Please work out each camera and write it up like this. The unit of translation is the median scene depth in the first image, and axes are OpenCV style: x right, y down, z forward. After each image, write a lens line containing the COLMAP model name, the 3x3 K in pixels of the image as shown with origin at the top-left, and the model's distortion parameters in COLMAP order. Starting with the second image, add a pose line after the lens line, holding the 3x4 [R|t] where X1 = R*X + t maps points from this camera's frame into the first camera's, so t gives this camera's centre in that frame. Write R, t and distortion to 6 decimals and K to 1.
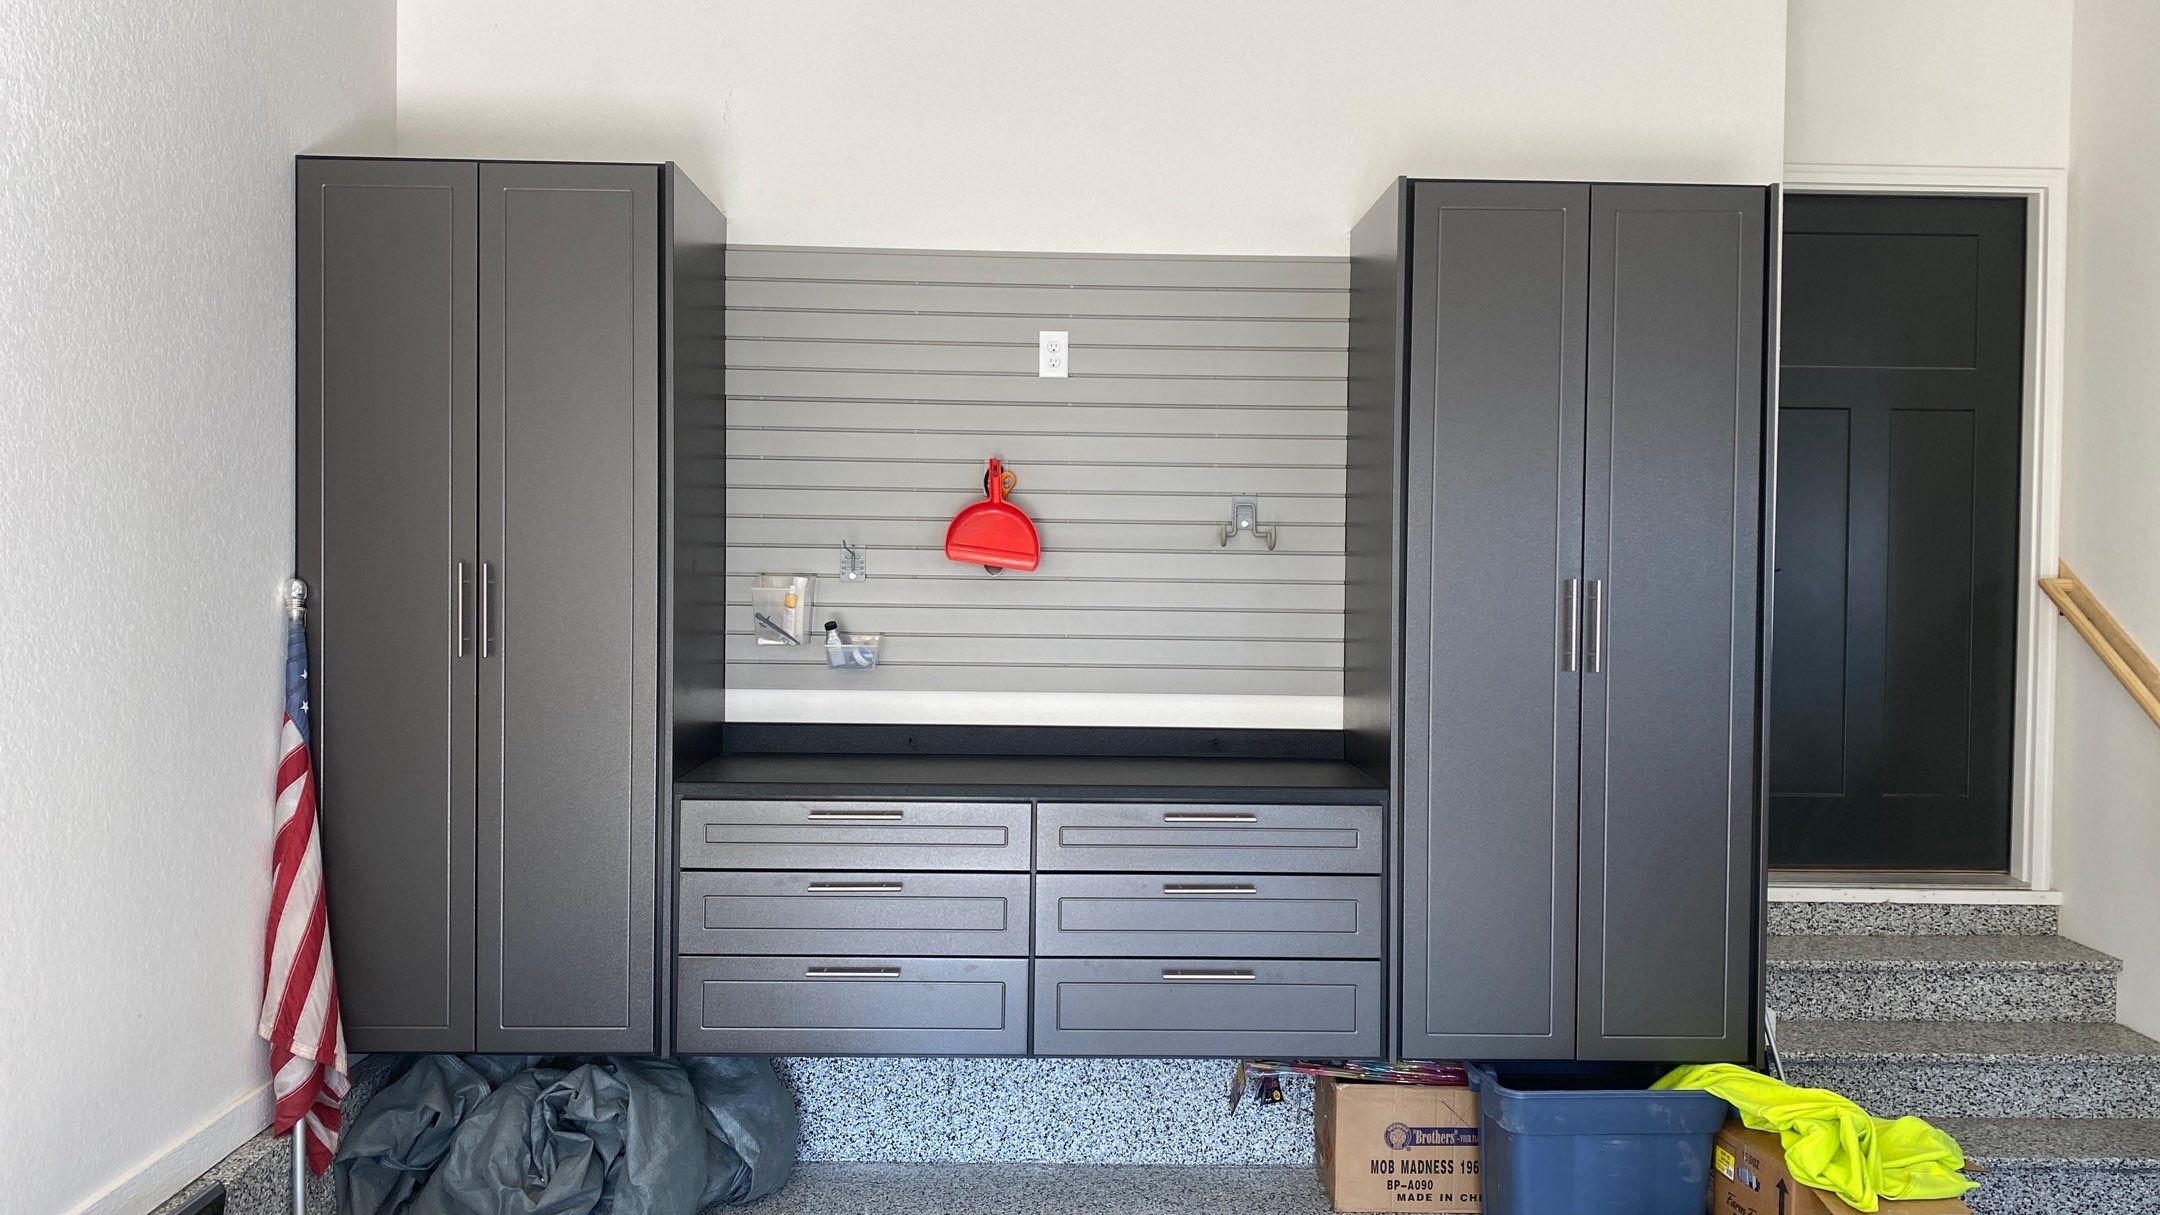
lens RADIAL K [[1658.7, 0, 1085.7], [0, 1658.7, 600.4], [0, 0, 1]] dist [0.034254, -0.011862]
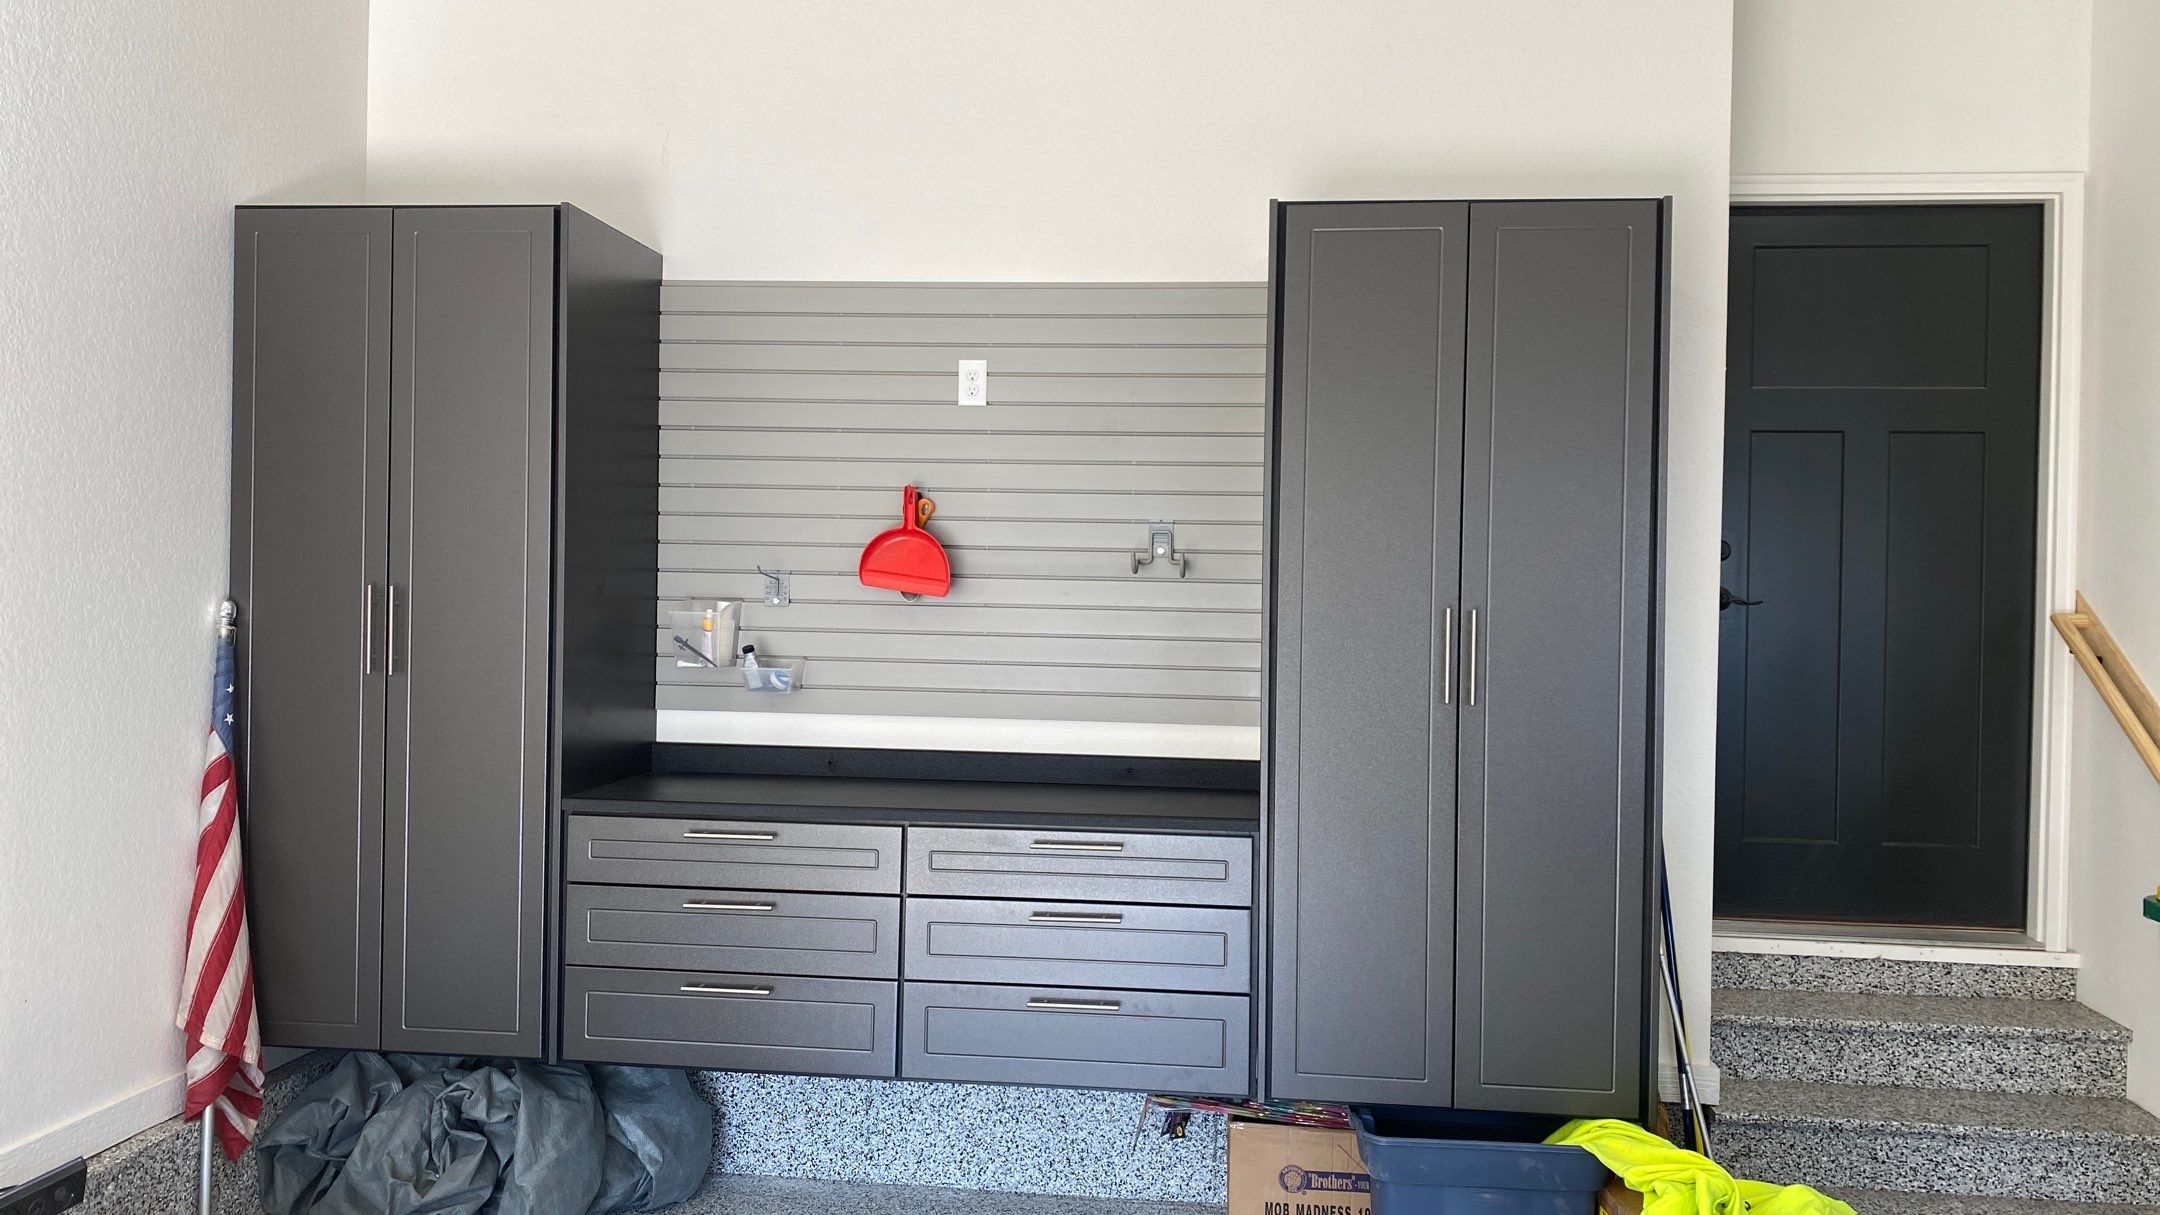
lens RADIAL K [[1667.0, 0, 1081.9], [0, 1667.0, 603.5], [0, 0, 1]] dist [0.025792, -0.001275]
pose [[0.990640, 0.007547, -0.136295, 0.188825], [-0.009694, 0.999839, -0.015097, 0.000697], [0.136159, 0.016277, 0.990553, 0.007475]]
